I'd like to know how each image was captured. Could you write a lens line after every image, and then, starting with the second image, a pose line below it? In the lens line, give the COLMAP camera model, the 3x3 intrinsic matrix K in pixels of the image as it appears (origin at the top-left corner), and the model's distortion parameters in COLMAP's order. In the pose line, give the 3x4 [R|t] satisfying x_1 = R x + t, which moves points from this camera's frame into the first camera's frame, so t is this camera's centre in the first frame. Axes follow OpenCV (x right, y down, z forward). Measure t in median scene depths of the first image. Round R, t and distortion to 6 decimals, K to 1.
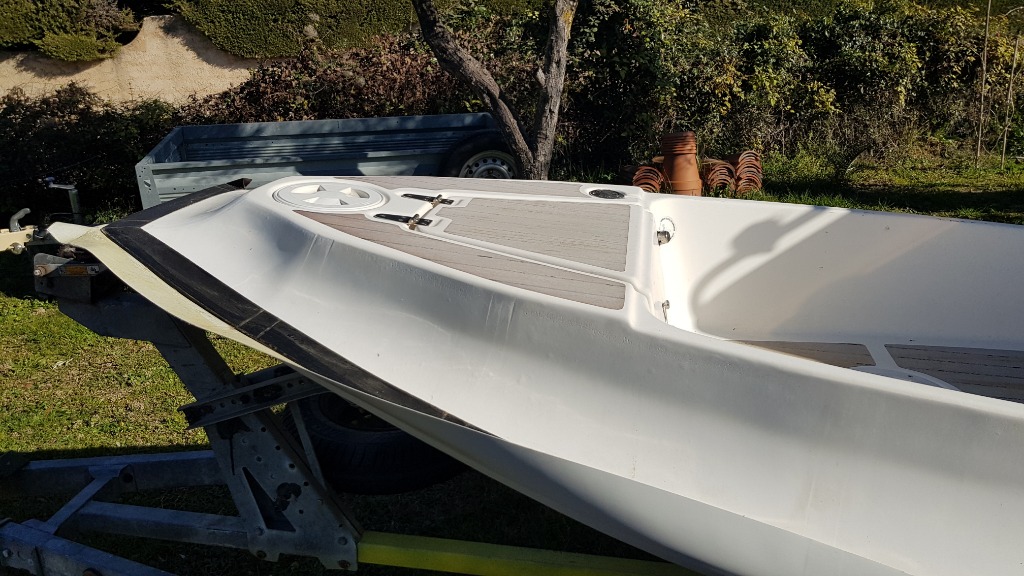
lens RADIAL K [[800.2, 0, 502.9], [0, 800.2, 291.0], [0, 0, 1]] dist [0.049948, -0.068127]
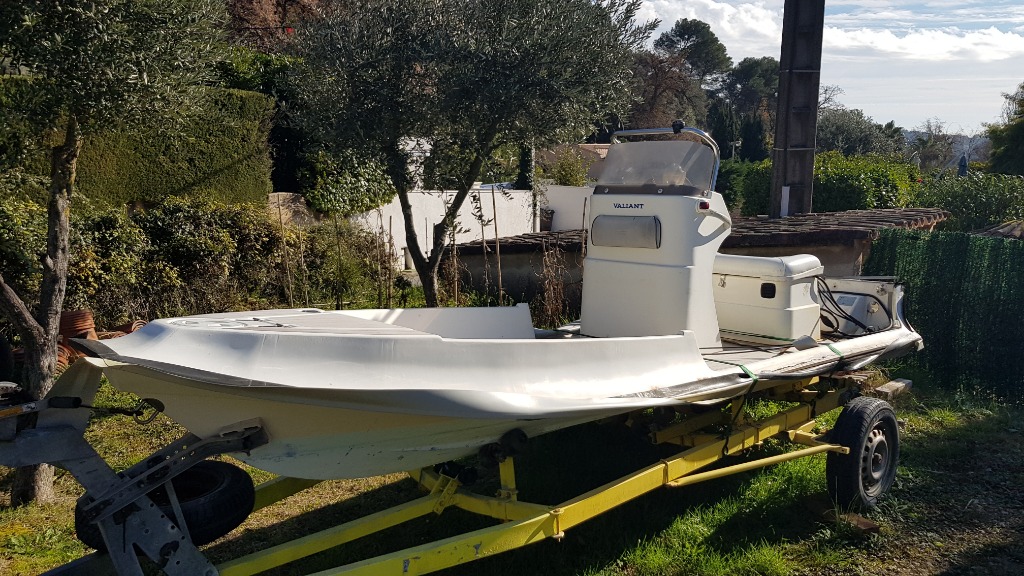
lens RADIAL K [[800.2, 0, 522.4], [0, 800.2, 286.1], [0, 0, 1]] dist [0.049948, -0.068127]
pose [[0.585900, -0.082055, 0.806218, -0.269003], [0.263339, 0.960147, -0.093653, 0.029392], [-0.766403, 0.267180, 0.584159, -0.101954]]
